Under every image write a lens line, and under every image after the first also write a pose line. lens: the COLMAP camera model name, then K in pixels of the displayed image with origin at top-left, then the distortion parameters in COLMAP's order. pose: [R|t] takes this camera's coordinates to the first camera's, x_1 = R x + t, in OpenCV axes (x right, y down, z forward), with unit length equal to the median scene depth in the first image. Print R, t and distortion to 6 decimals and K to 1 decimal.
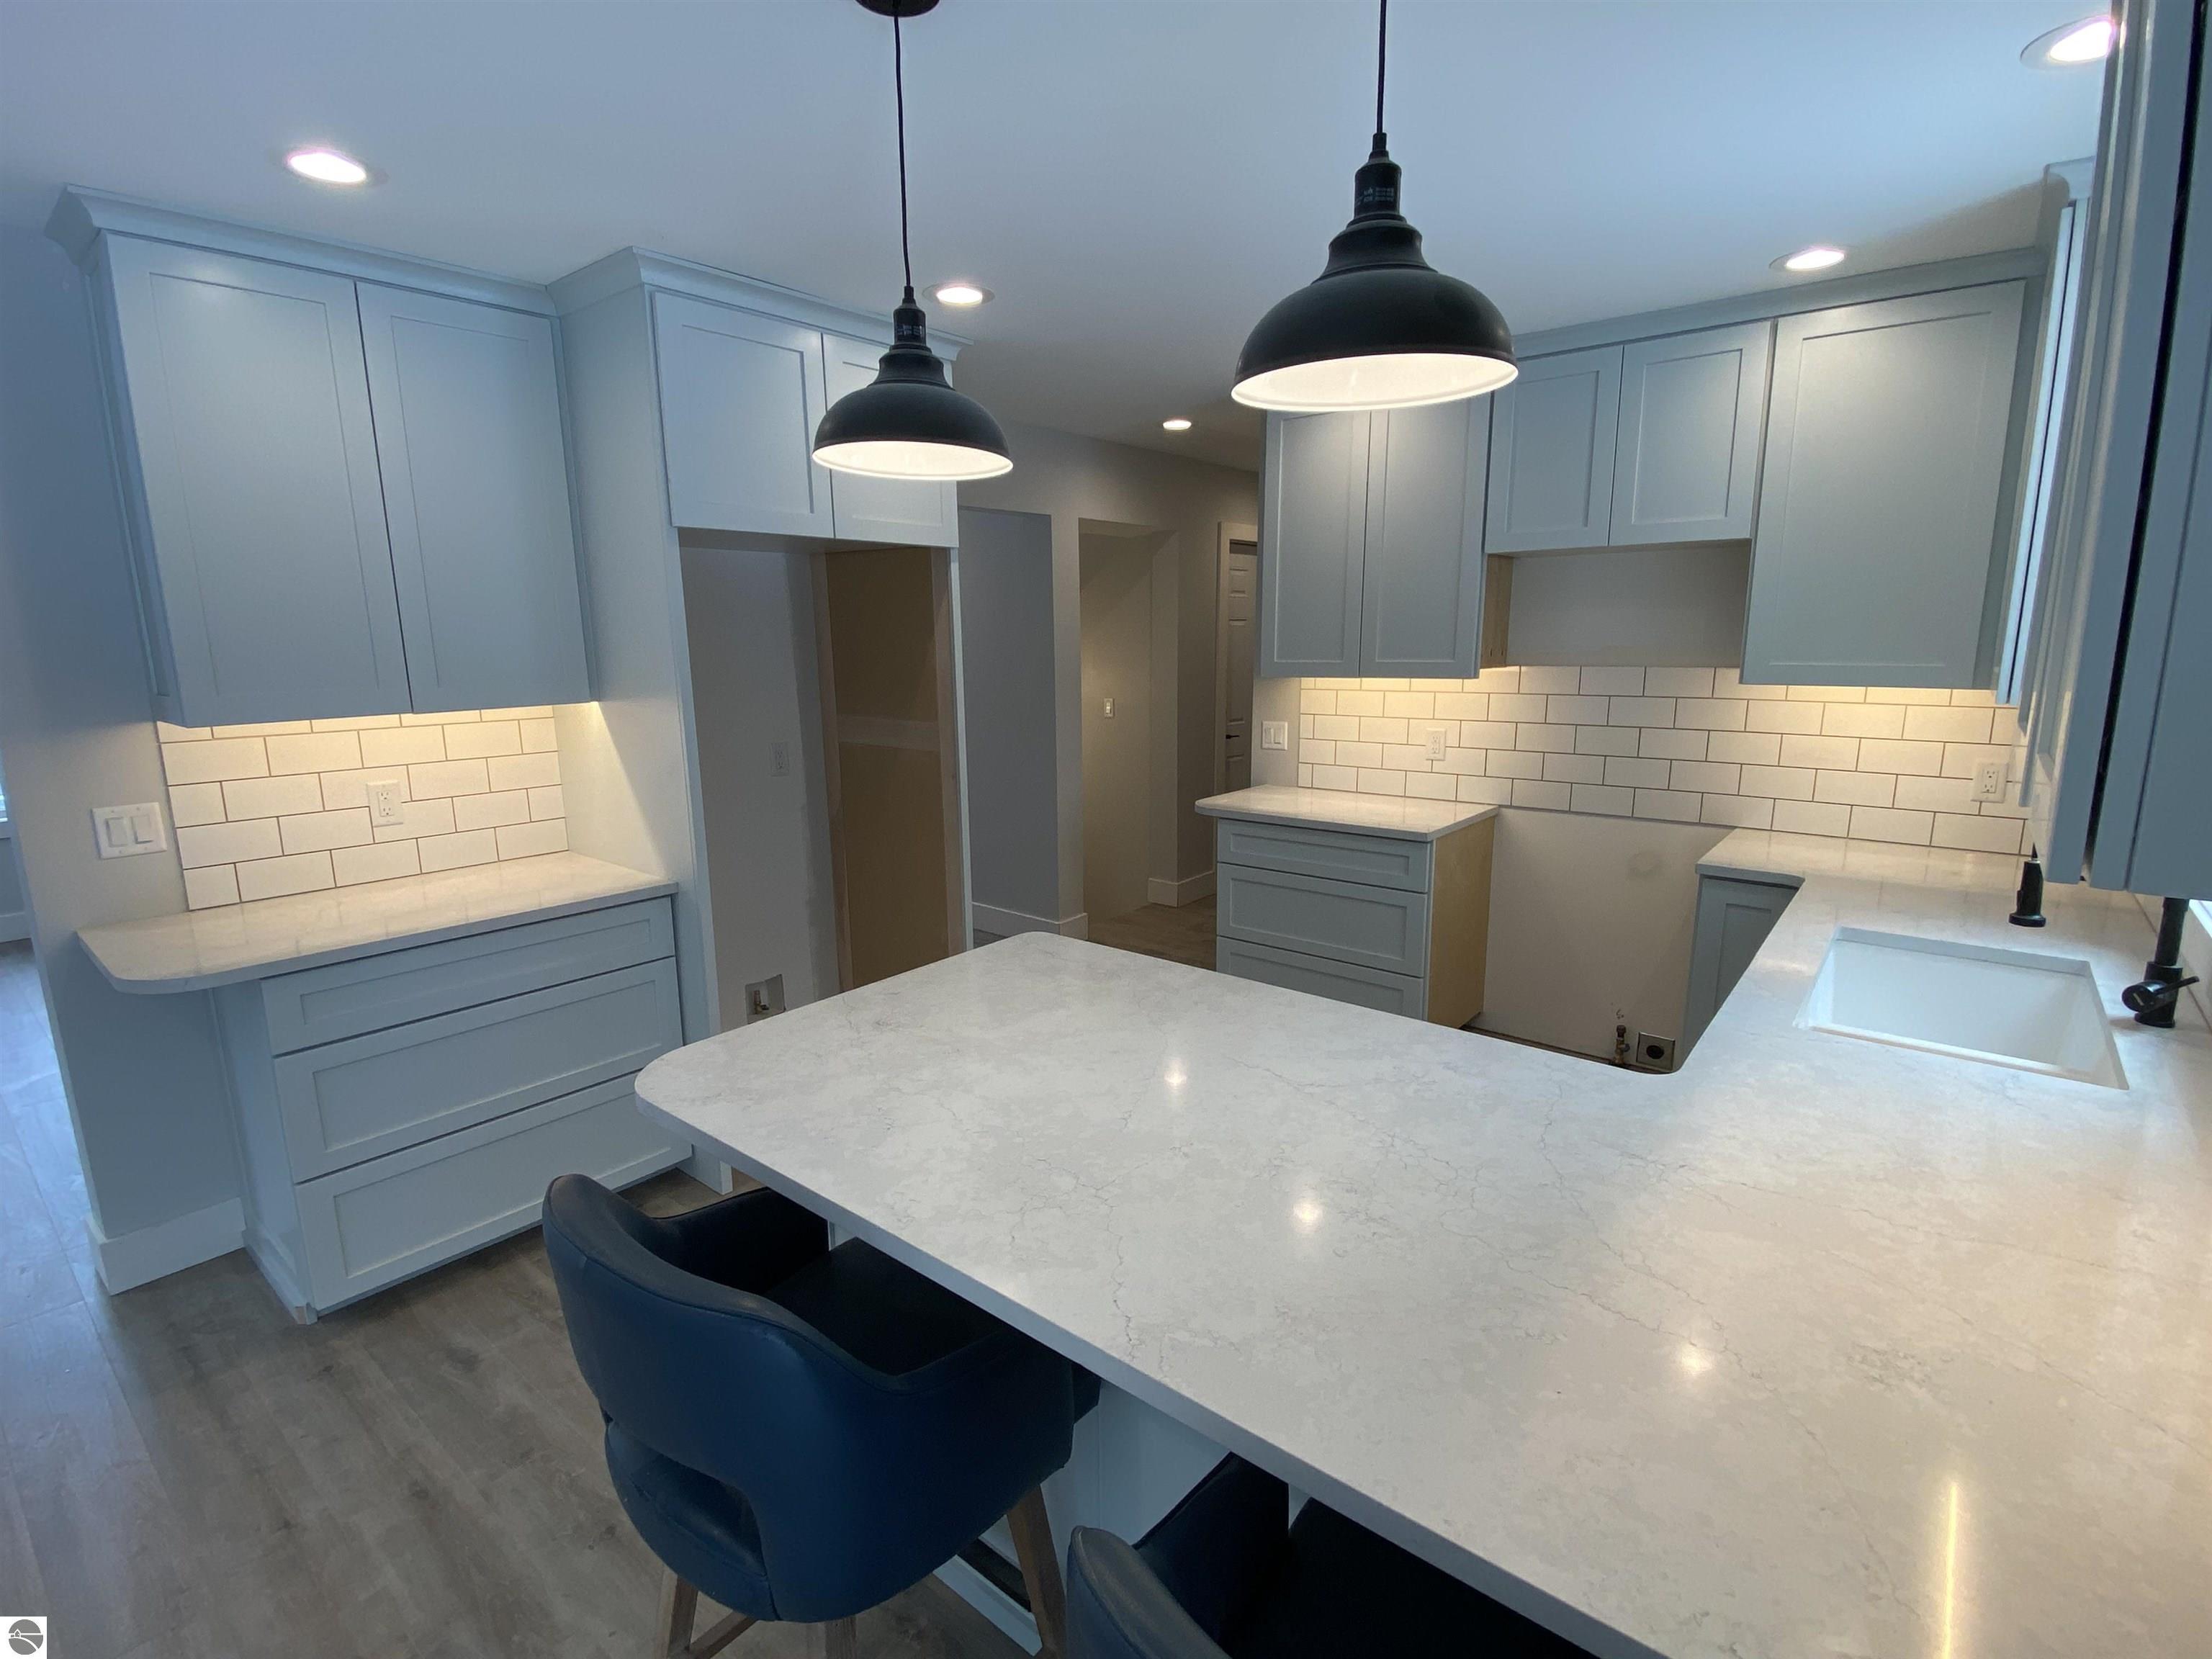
lens RADIAL K [[1045.6, 0, 1106.0], [0, 1045.6, 829.5], [0, 0, 1]] dist [-0.003585, -0.000599]
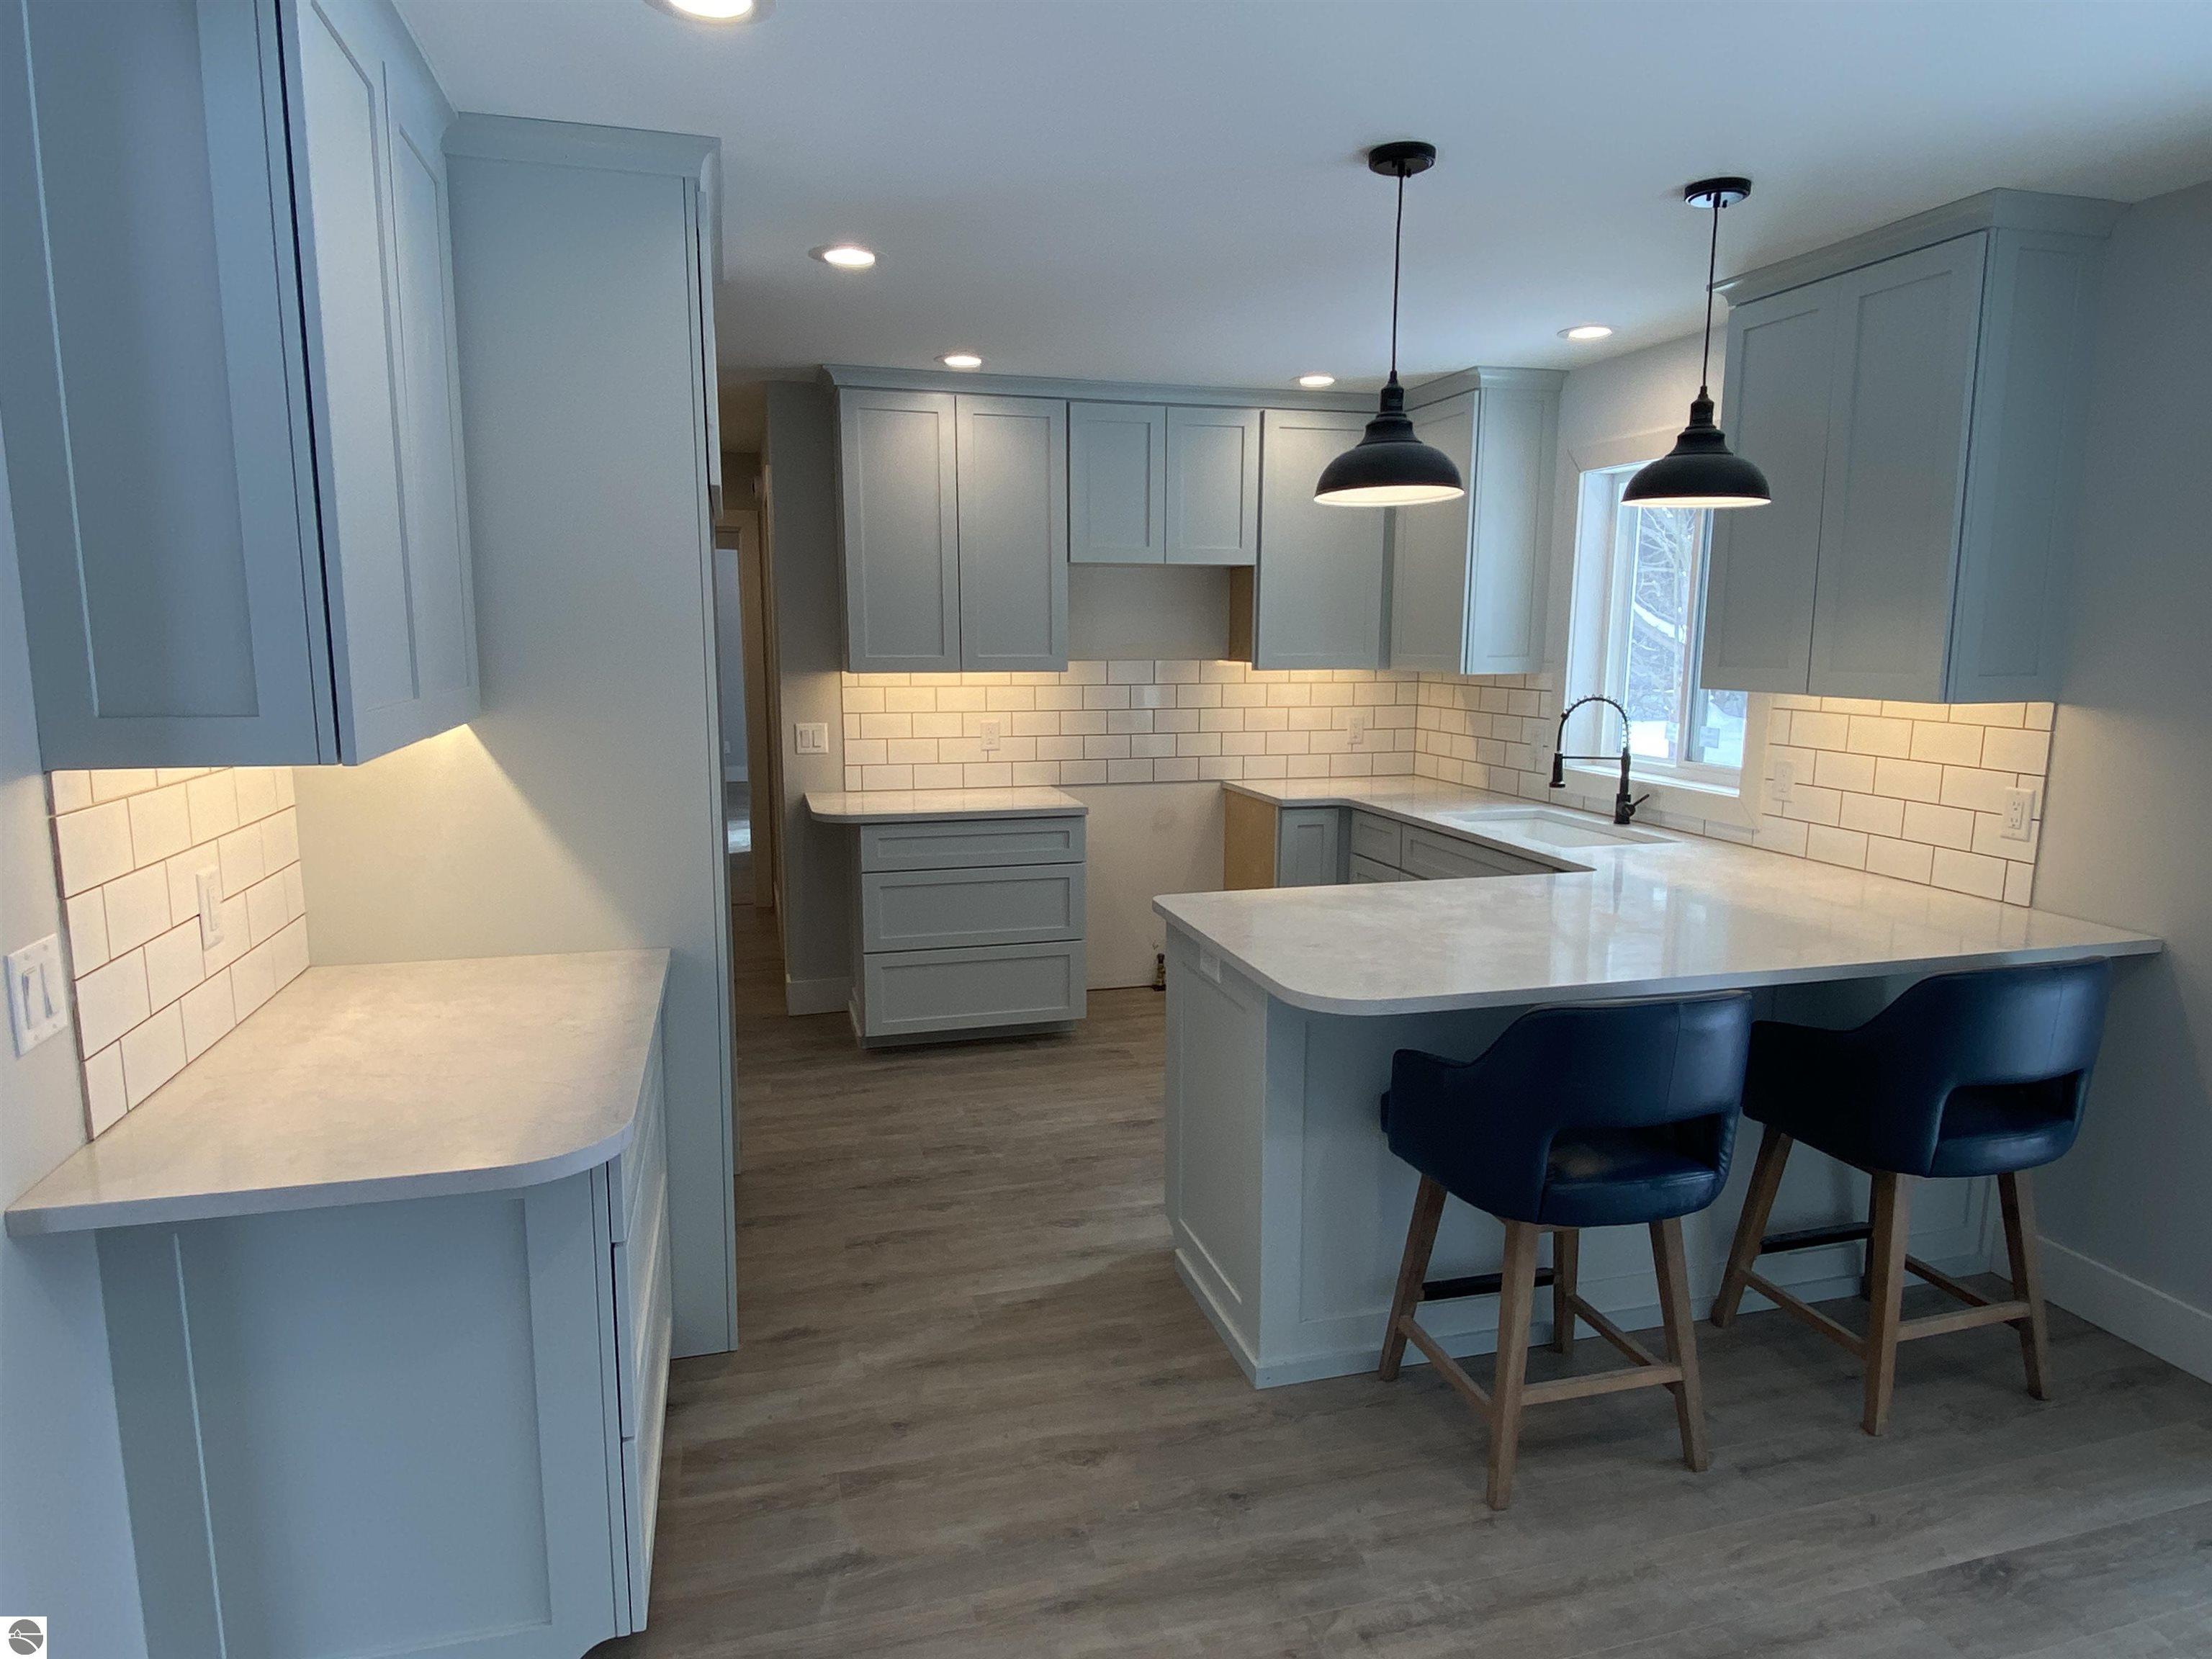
lens RADIAL K [[1314.3, 0, 1106.0], [0, 1314.3, 829.5], [0, 0, 1]] dist [0.082031, -0.091059]
pose [[0.578289, -0.110135, 0.808364, -0.819439], [0.139056, 0.989653, 0.035356, -0.020083], [-0.803894, 0.091962, 0.587620, 0.147288]]
